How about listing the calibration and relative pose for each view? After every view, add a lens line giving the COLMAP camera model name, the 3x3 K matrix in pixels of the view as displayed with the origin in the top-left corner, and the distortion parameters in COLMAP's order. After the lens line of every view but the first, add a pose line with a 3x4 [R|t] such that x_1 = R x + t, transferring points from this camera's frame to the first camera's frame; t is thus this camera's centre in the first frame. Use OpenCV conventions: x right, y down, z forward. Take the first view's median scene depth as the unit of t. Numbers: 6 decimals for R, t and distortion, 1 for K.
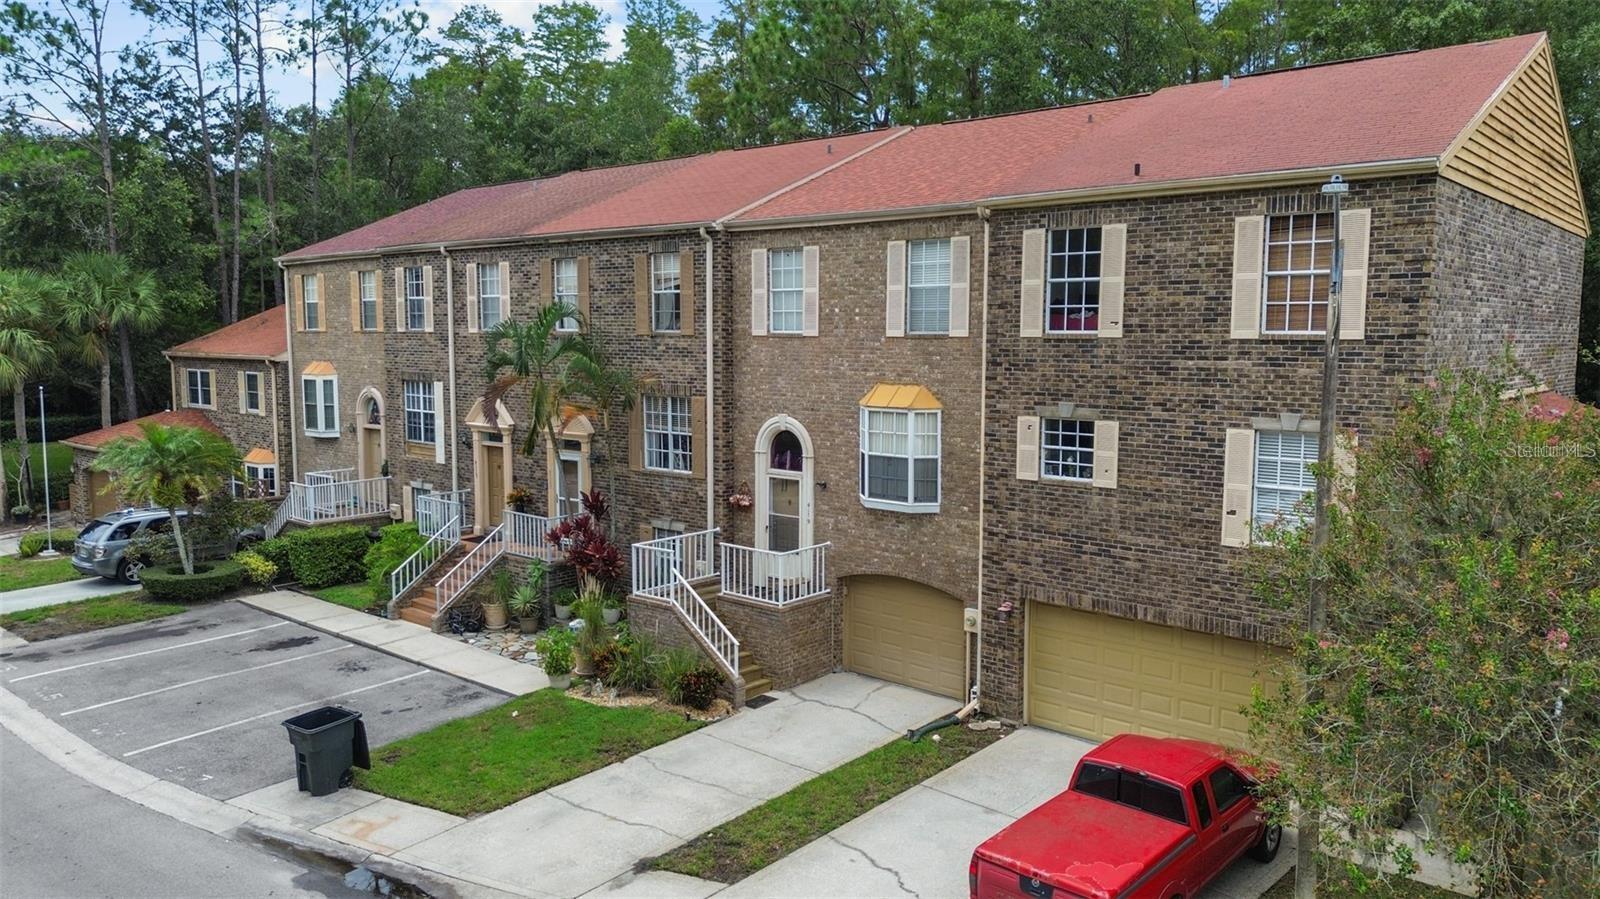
lens RADIAL K [[1127.3, 0, 811.4], [0, 1127.3, 452.6], [0, 0, 1]] dist [0.086213, -0.089767]
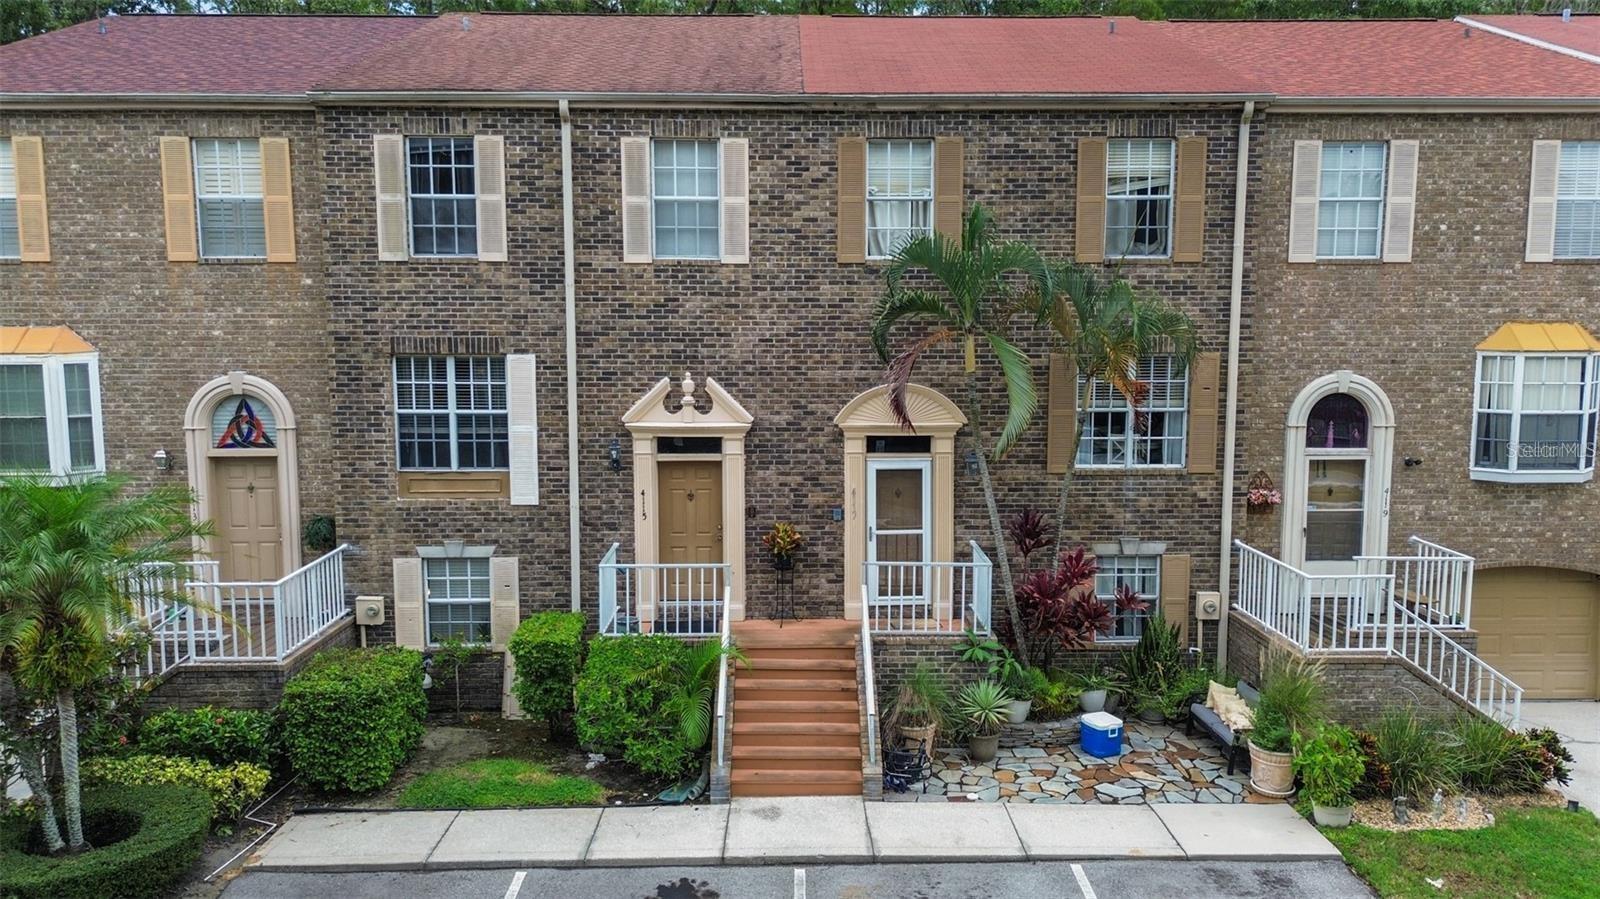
lens RADIAL K [[1127.3, 0, 811.4], [0, 1127.3, 452.6], [0, 0, 1]] dist [0.086213, -0.089767]
pose [[0.750116, -0.073790, 0.657176, -0.838633], [0.073628, 0.996896, 0.027894, -0.029797], [-0.657194, 0.027463, 0.753221, 0.728407]]
